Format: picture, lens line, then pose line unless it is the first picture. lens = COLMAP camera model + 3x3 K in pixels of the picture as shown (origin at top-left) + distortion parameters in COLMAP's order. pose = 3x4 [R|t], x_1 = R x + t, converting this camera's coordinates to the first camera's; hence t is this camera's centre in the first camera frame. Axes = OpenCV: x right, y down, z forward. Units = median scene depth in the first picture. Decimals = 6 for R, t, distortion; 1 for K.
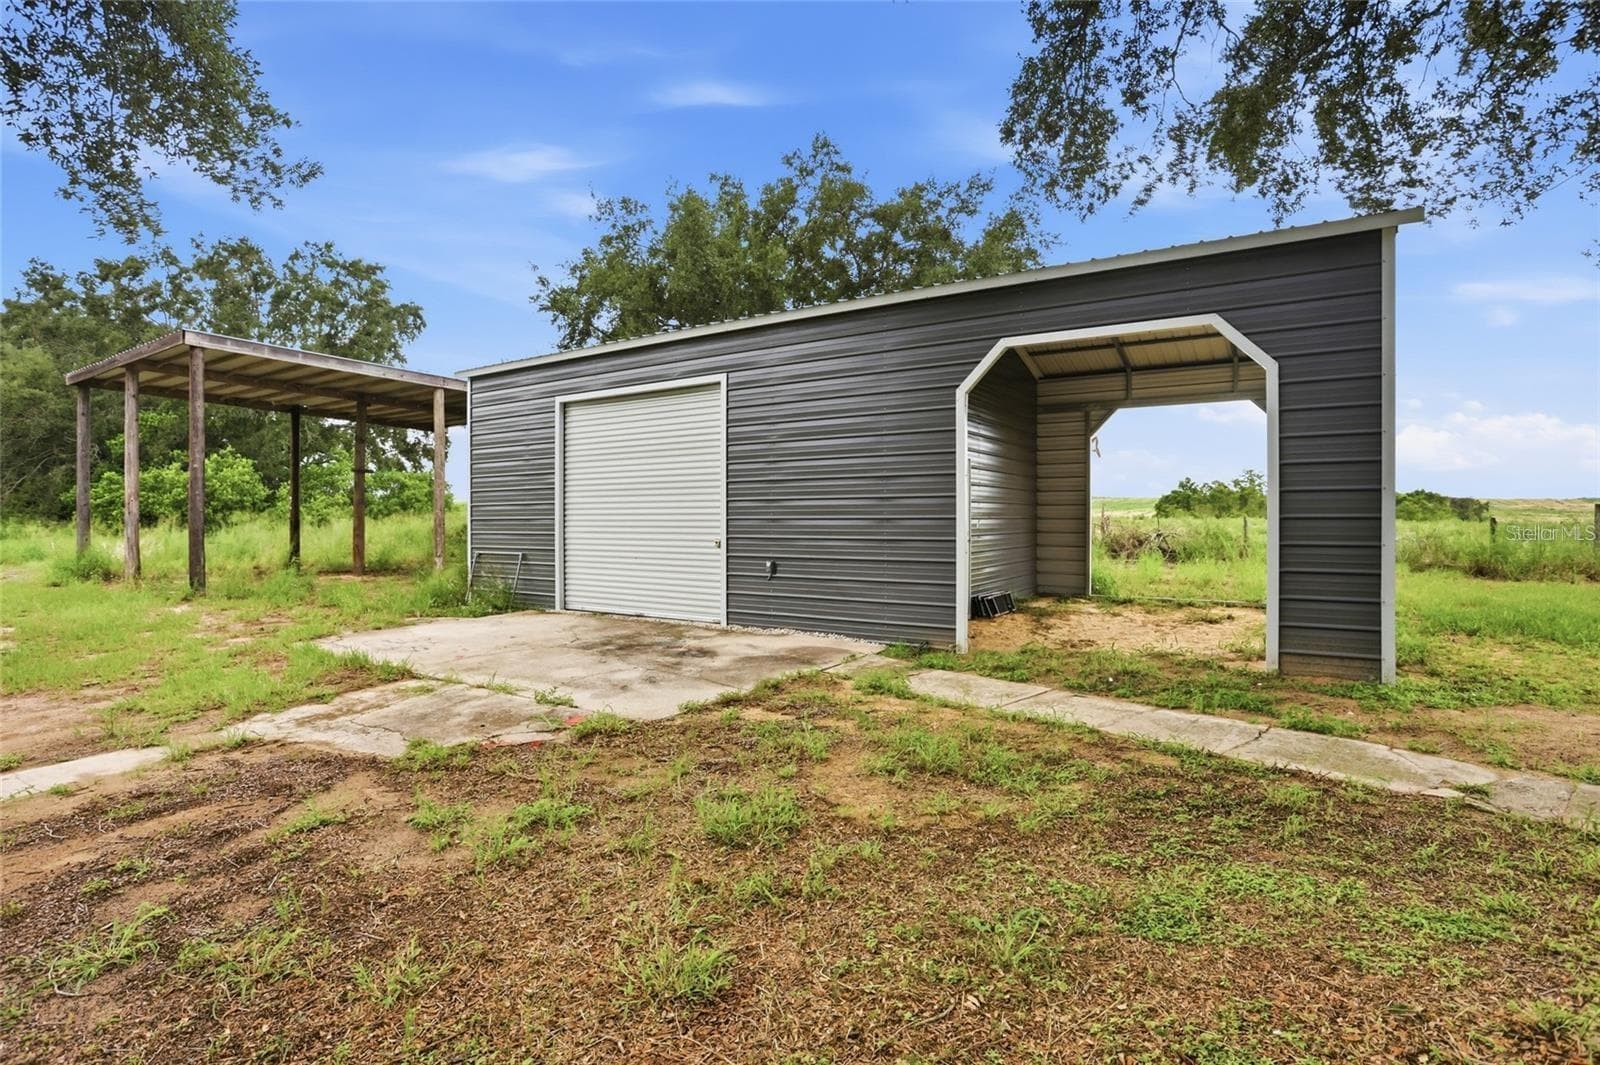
lens RADIAL K [[784.9, 0, 807.1], [0, 784.9, 512.6], [0, 0, 1]] dist [-0.033376, 0.000301]
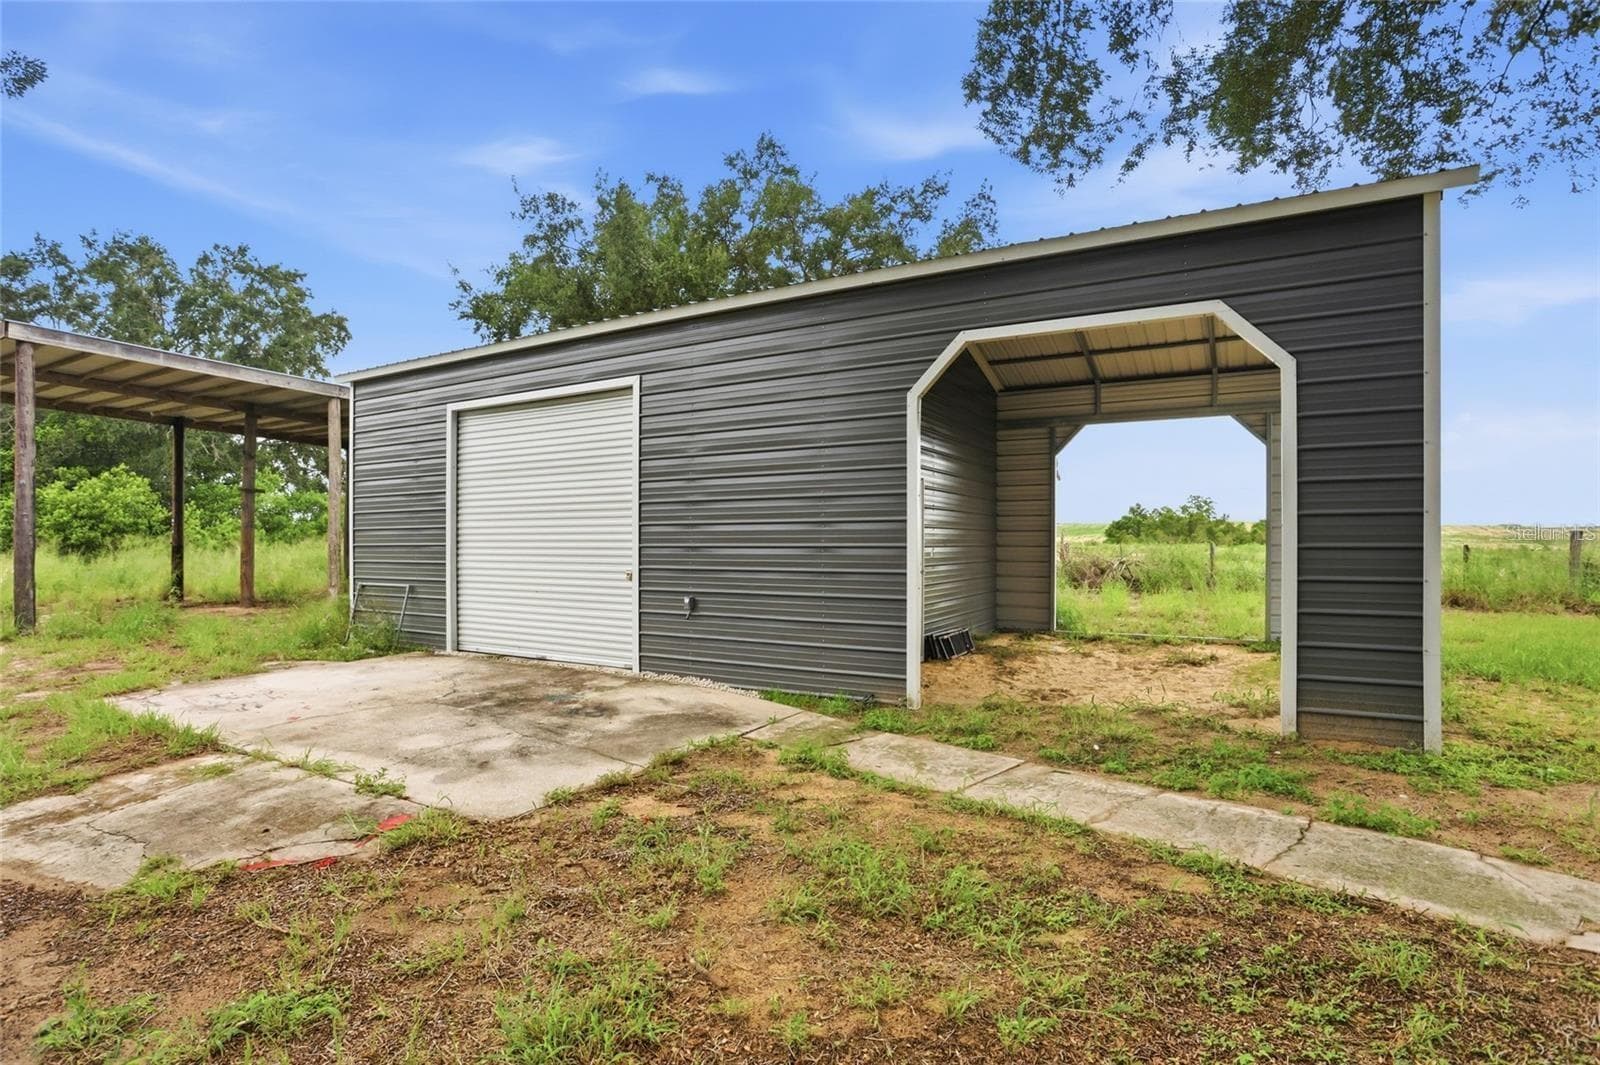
lens RADIAL K [[787.4, 0, 800.0], [0, 787.4, 532.5], [0, 0, 1]] dist [-0.009323, -0.000009]
pose [[0.998708, 0.002588, 0.050750, 0.027804], [-0.002268, 0.999977, -0.006363, -0.002028], [-0.050765, 0.006239, 0.998691, 0.138091]]
